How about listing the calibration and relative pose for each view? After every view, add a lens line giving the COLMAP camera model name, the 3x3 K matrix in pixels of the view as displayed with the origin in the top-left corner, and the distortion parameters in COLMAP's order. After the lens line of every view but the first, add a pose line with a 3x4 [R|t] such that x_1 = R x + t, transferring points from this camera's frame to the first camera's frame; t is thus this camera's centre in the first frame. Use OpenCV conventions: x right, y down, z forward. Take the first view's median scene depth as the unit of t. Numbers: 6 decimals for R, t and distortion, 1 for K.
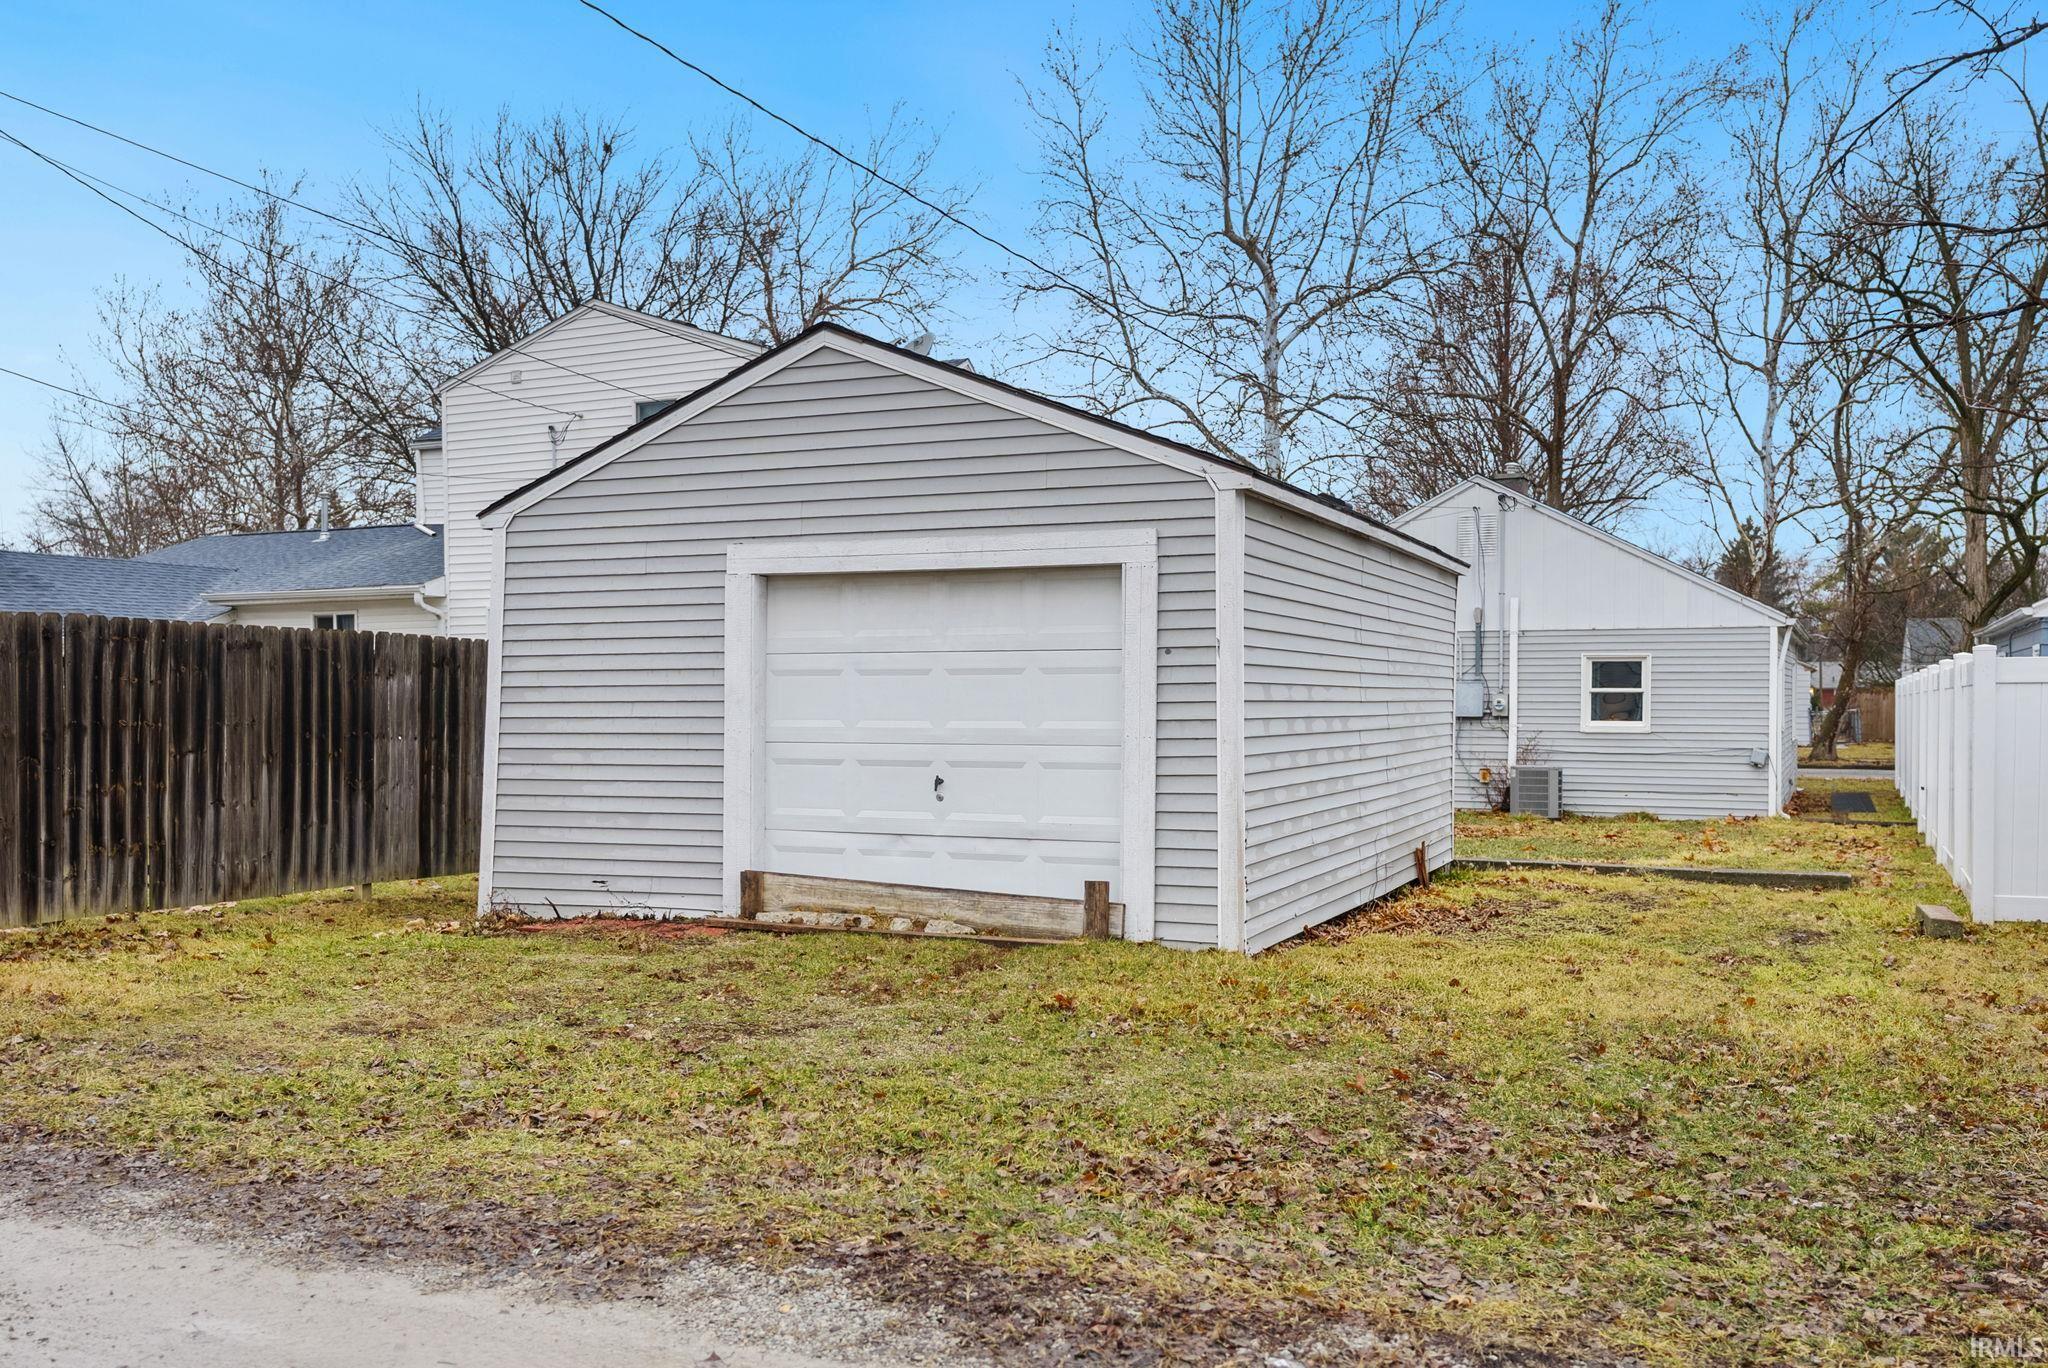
lens RADIAL K [[2043.2, 0, 1024.0], [0, 2043.2, 684.0], [0, 0, 1]] dist [0.004968, 0.012267]
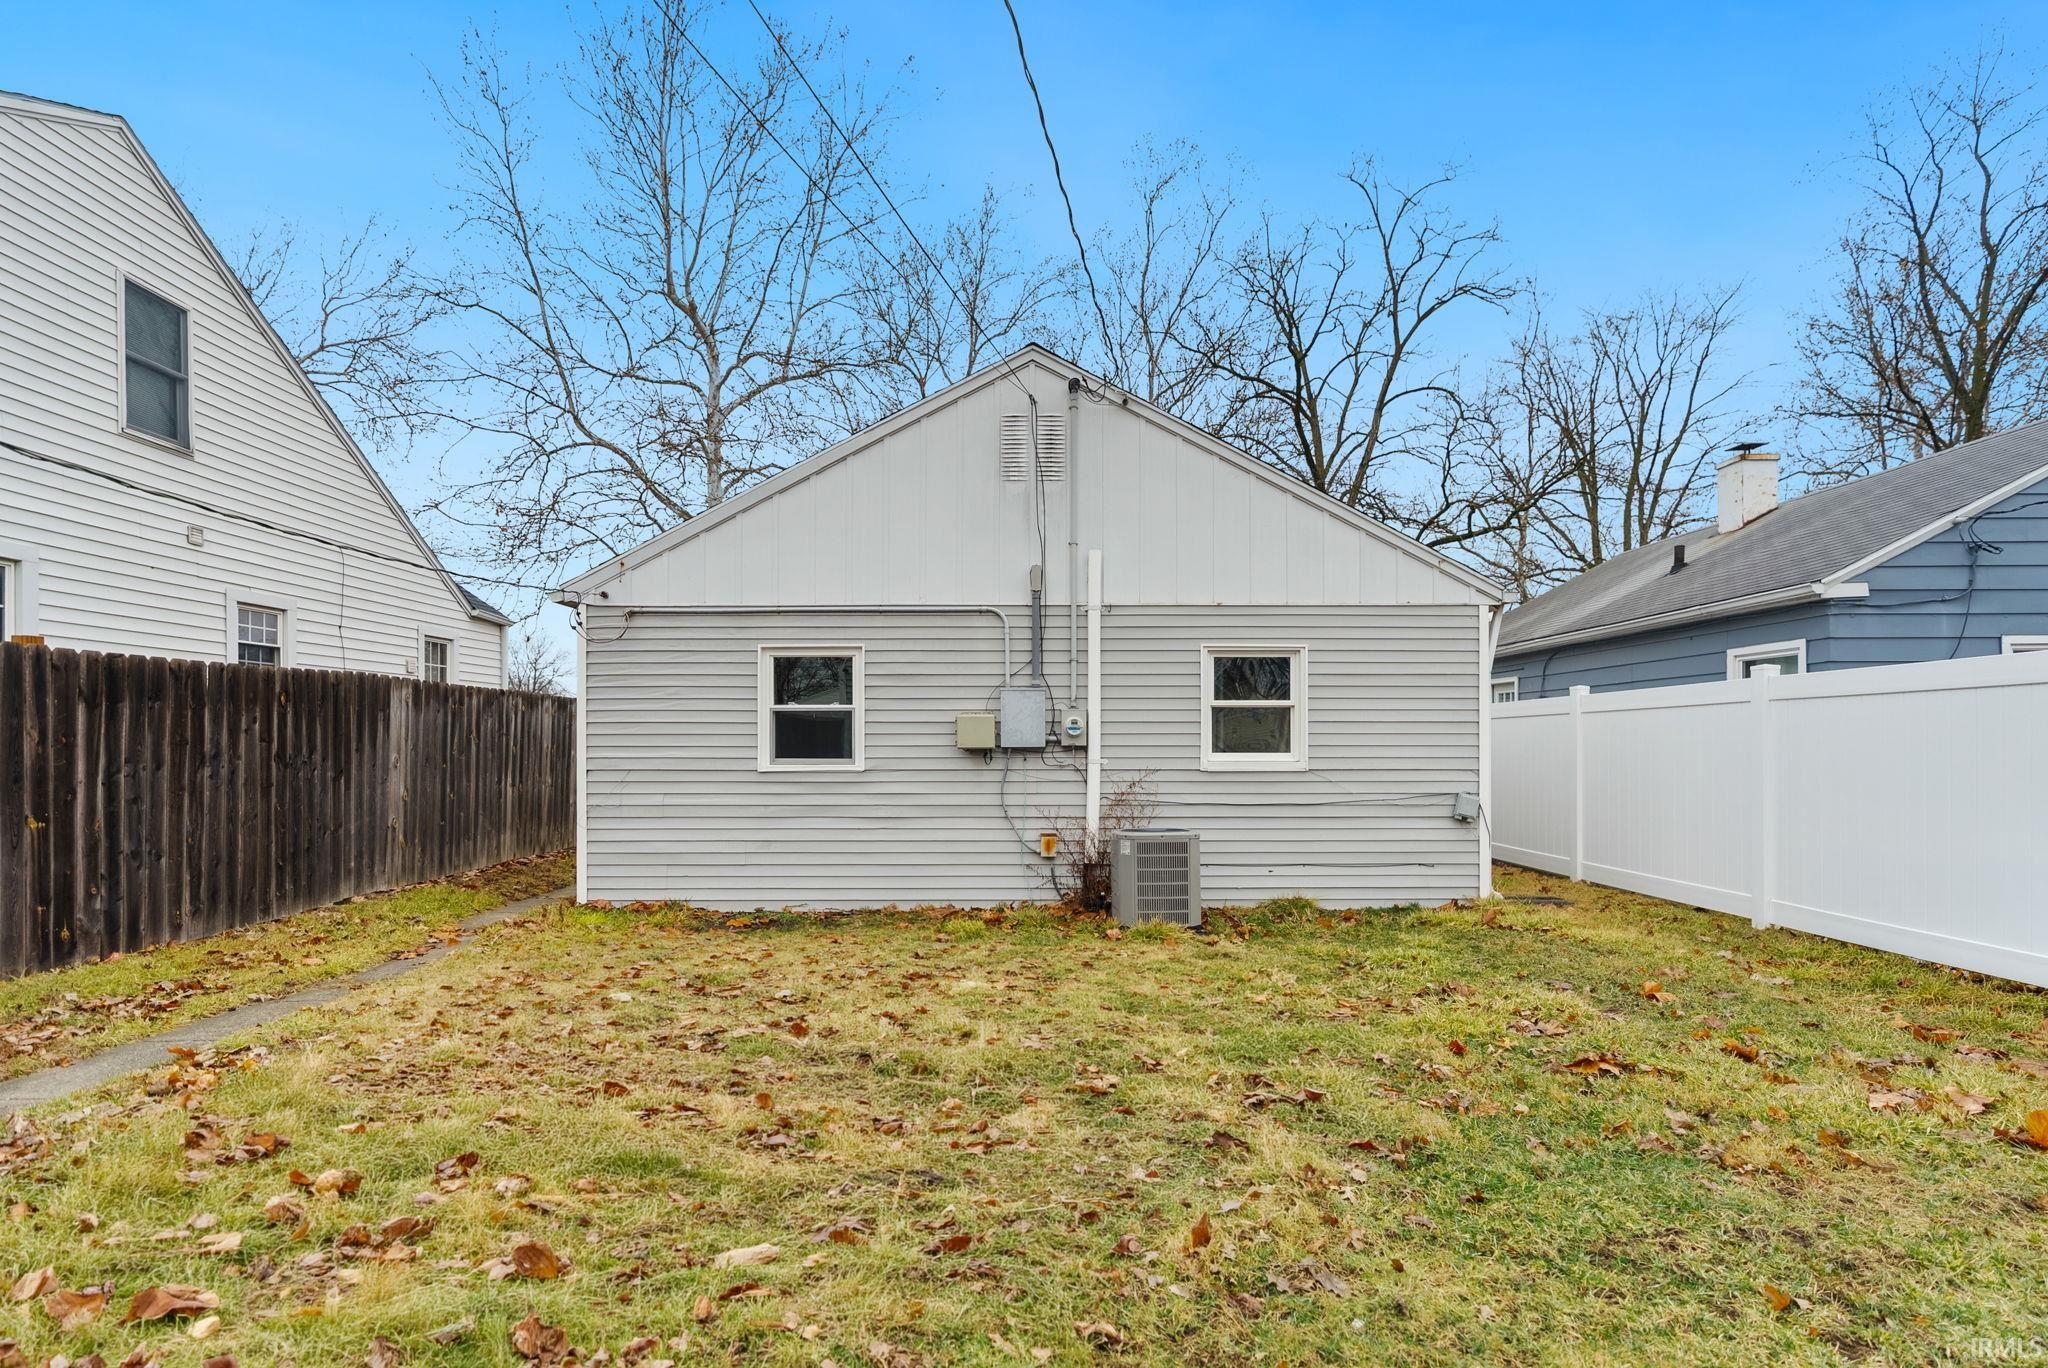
lens RADIAL K [[934.7, 0, 1020.8], [0, 934.7, 736.5], [0, 0, 1]] dist [0.000704, 0.000207]
pose [[0.913475, -0.000097, 0.406894, 0.106373], [0.001419, 0.999995, -0.002946, 0.013707], [-0.406892, 0.003268, 0.913470, 0.753608]]
